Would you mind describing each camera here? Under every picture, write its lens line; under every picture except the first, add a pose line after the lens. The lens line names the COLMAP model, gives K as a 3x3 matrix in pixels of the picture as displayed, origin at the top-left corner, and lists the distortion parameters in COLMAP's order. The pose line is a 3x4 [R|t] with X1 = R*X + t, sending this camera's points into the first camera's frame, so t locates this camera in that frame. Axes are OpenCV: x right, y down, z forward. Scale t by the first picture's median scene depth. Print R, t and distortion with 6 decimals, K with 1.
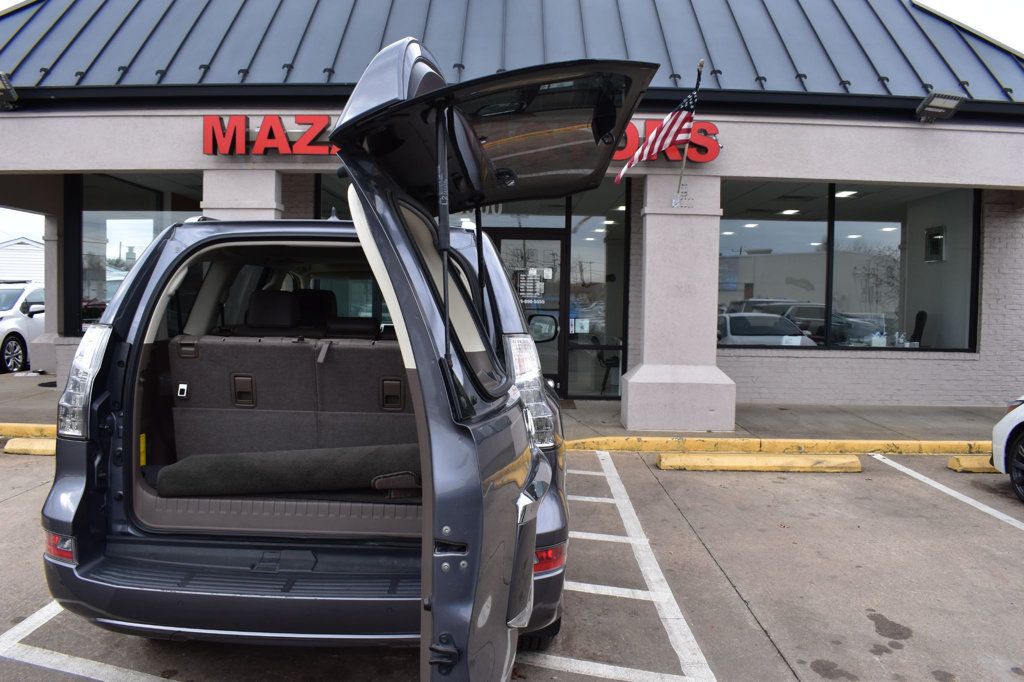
lens RADIAL K [[831.6, 0, 520.1], [0, 831.6, 324.2], [0, 0, 1]] dist [-0.102413, 0.016295]
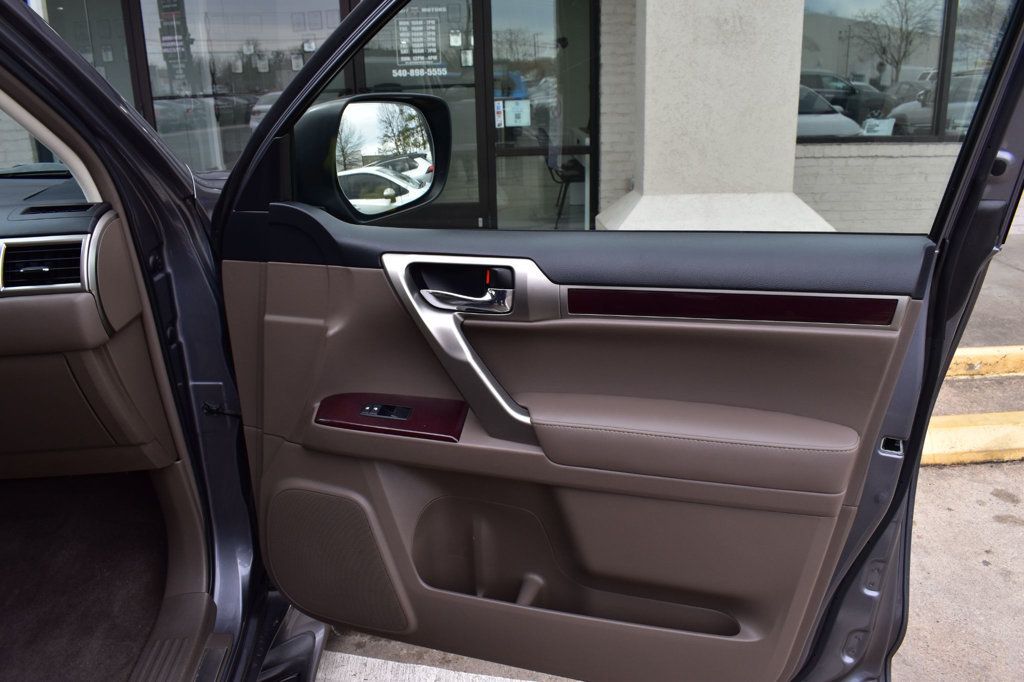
lens RADIAL K [[831.6, 0, 508.5], [0, 831.6, 339.2], [0, 0, 1]] dist [-0.102413, 0.016295]
pose [[0.998056, -0.053805, 0.031458, 0.147088], [0.043270, 0.961437, 0.271599, -0.009640], [-0.044858, -0.269710, 0.961896, 1.458057]]
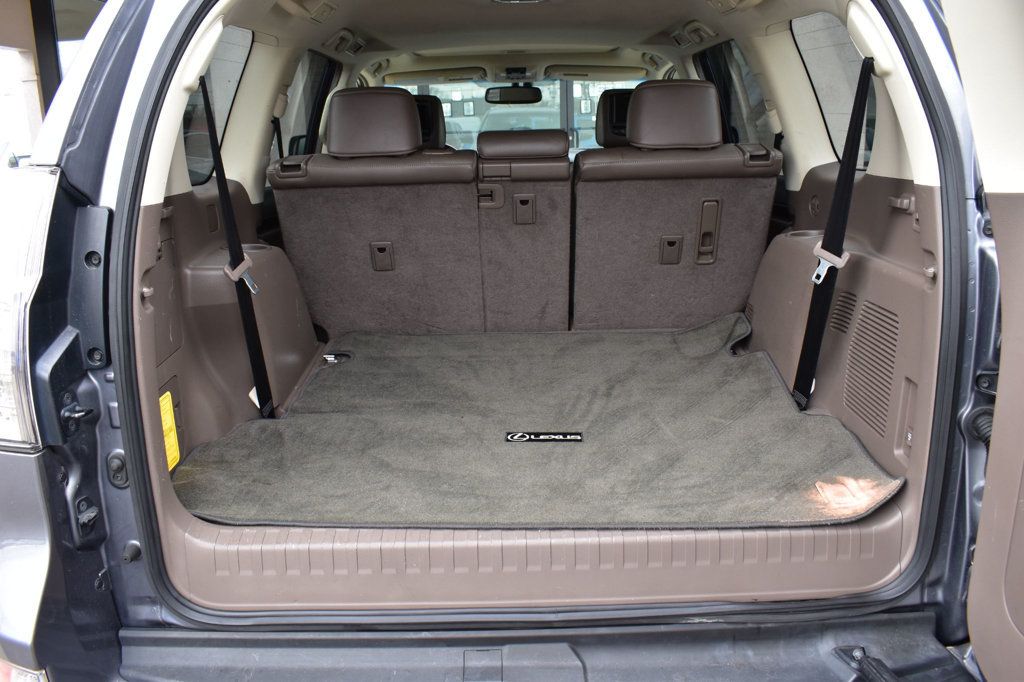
lens RADIAL K [[831.6, 0, 508.2], [0, 831.6, 342.7], [0, 0, 1]] dist [-0.102413, 0.016295]
pose [[0.998585, -0.040303, -0.034707, -0.237826], [0.047057, 0.973600, 0.223358, 0.007093], [0.024789, -0.224675, 0.974118, 0.527760]]
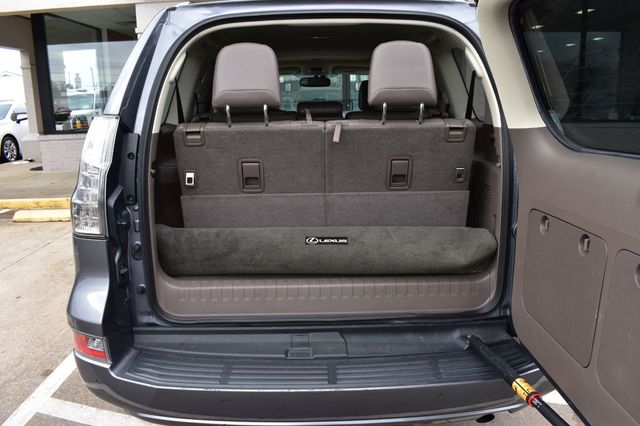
lens RADIAL K [[519.7, 0, 318.9], [0, 519.7, 212.9], [0, 0, 1]] dist [-0.102413, 0.016295]
pose [[0.999174, -0.036298, -0.018276, -0.234840], [0.039087, 0.981451, 0.187688, 0.008995], [0.011124, -0.188248, 0.982059, 0.356396]]
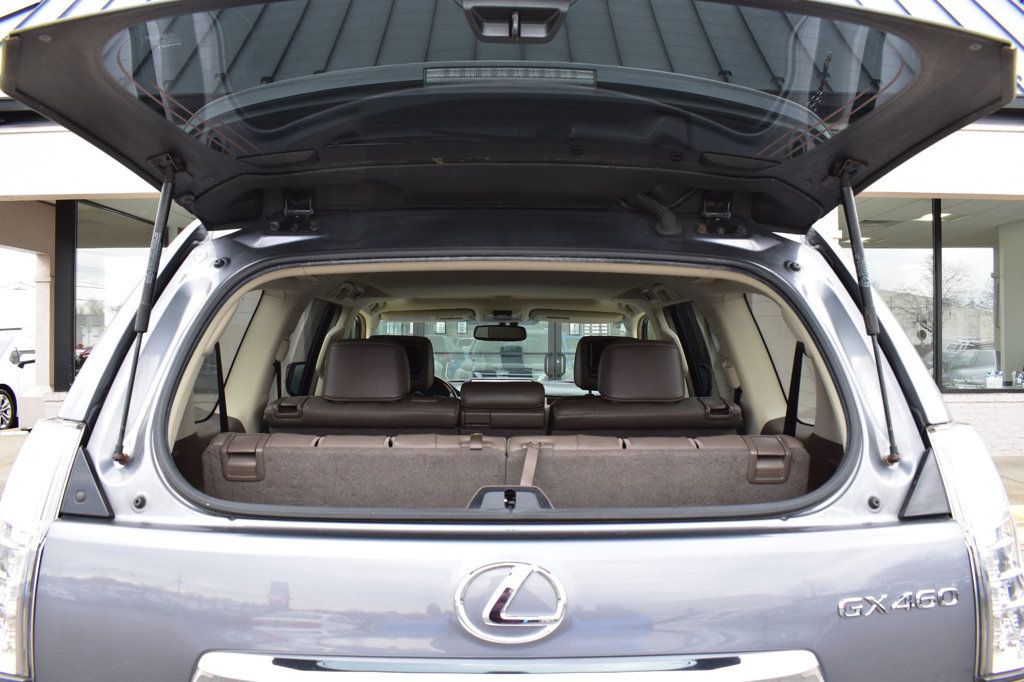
lens RADIAL K [[831.6, 0, 509.8], [0, 831.6, 312.2], [0, 0, 1]] dist [-0.102413, 0.016295]
pose [[0.999795, -0.016334, -0.011939, -0.226423], [0.015544, 0.997860, -0.063513, -0.024748], [0.012951, 0.063315, 0.997910, 0.480813]]
